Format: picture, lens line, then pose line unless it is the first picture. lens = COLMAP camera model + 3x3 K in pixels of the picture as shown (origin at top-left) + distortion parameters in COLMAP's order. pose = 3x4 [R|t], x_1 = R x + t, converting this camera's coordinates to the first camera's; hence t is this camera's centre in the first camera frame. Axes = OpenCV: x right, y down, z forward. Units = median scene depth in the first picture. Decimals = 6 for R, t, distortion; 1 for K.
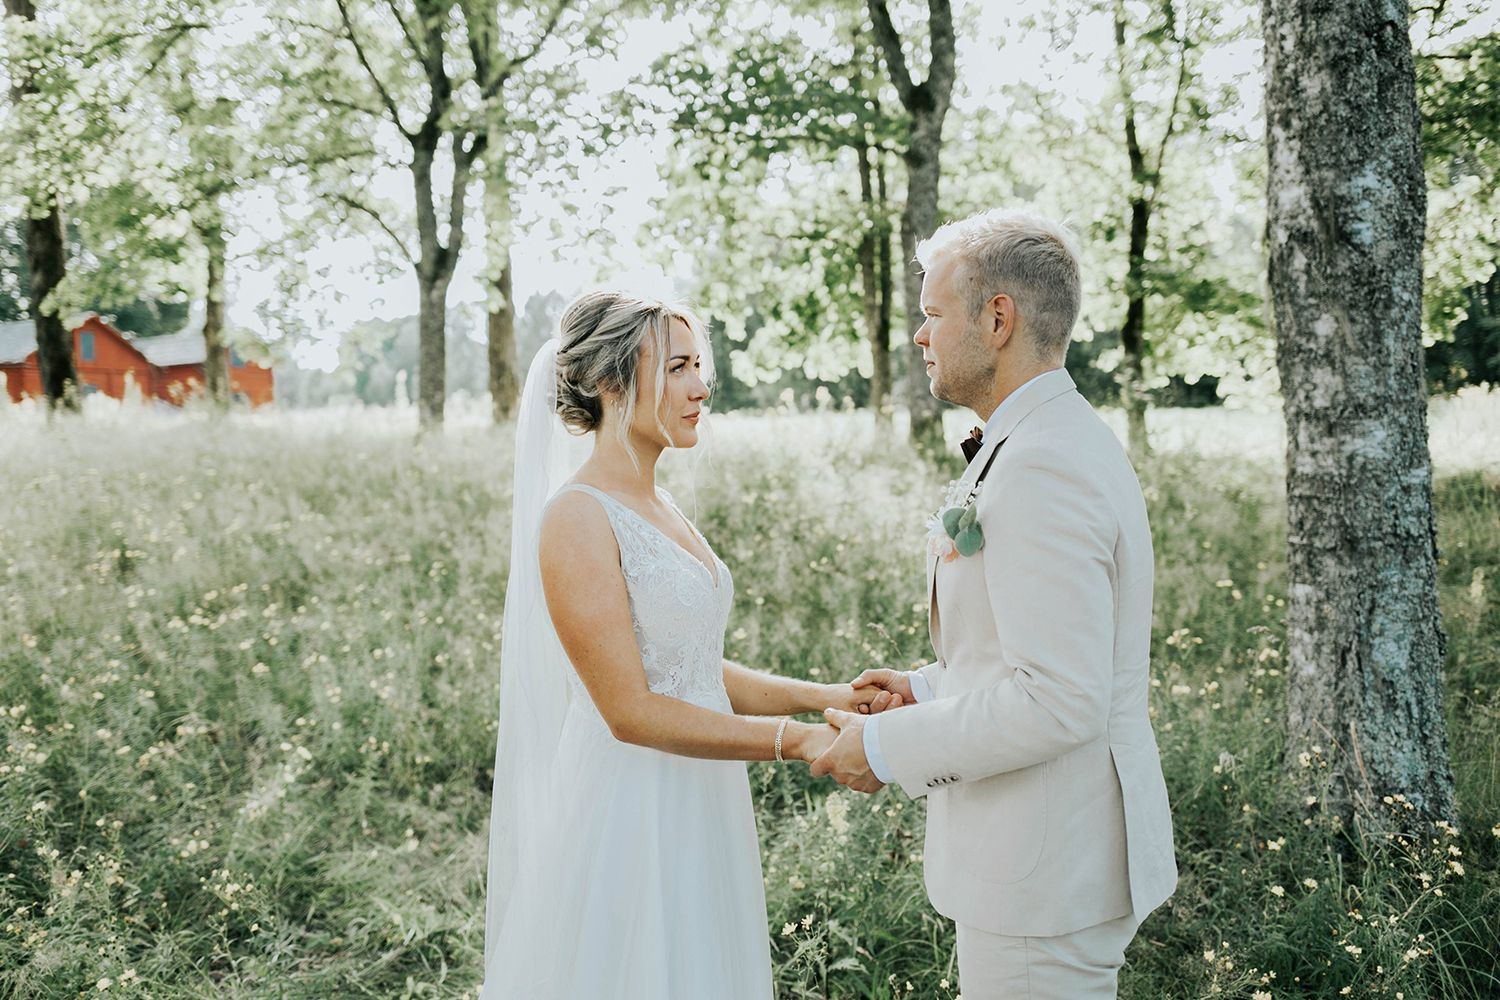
lens RADIAL K [[1425.0, 0, 750.0], [0, 1425.0, 500.0], [0, 0, 1]] dist [-0.010021, -0.028632]
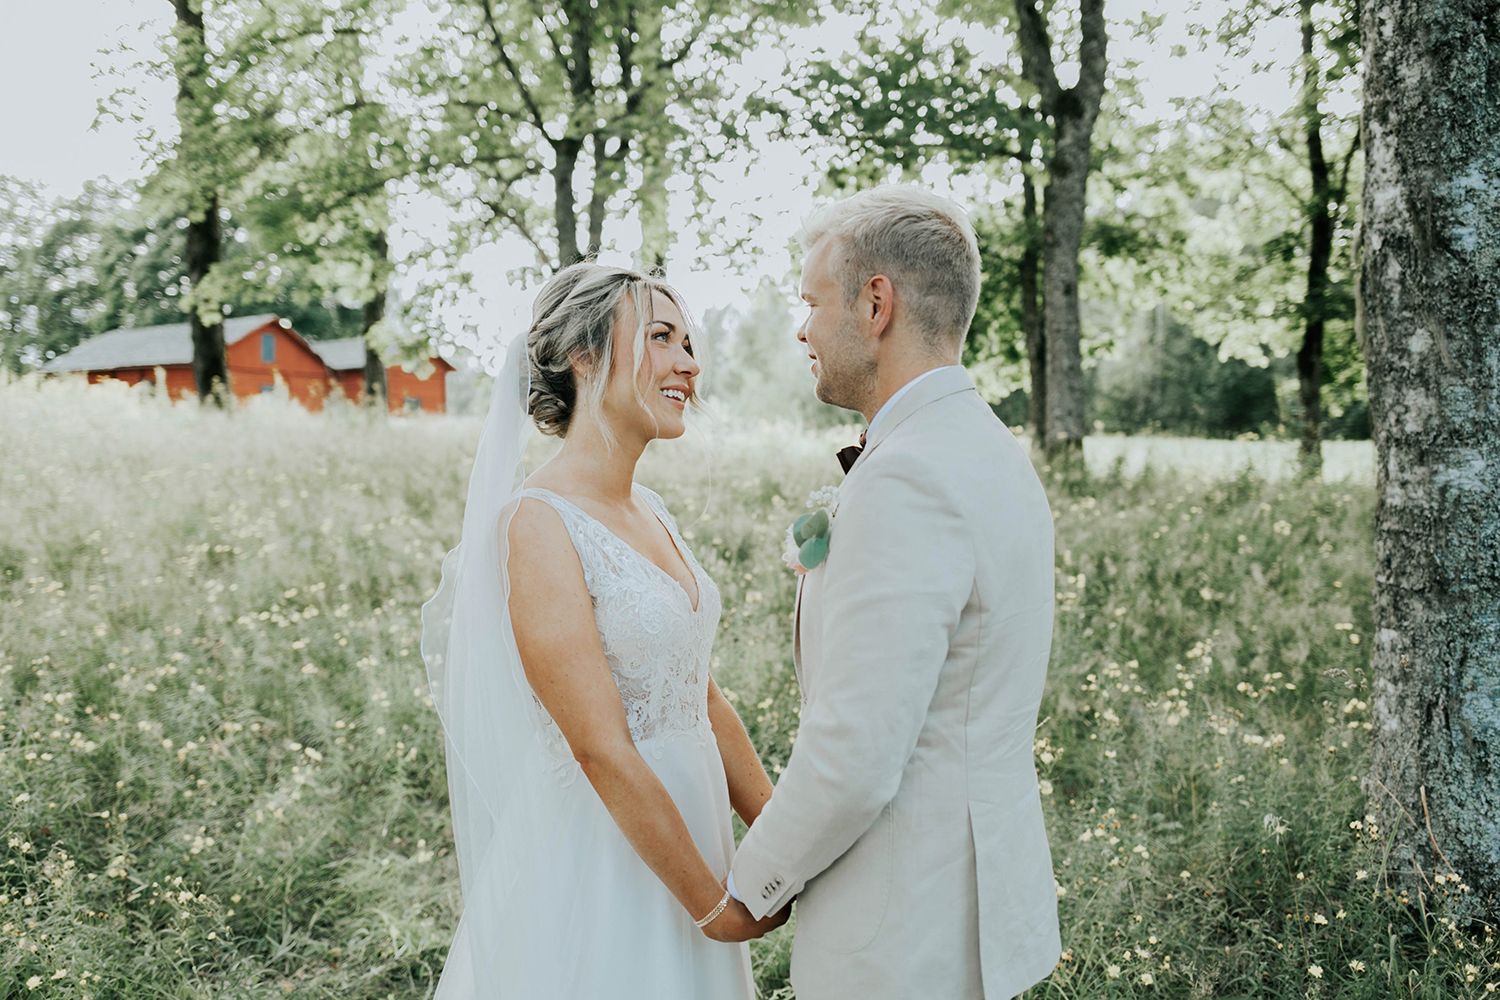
lens RADIAL K [[1460.2, 0, 750.0], [0, 1460.2, 500.0], [0, 0, 1]] dist [-0.015728, -0.000830]
pose [[0.992718, 0.035495, -0.115117, 0.094037], [-0.037085, 0.999244, -0.011701, 0.003749], [0.114615, 0.015885, 0.993283, 0.039894]]
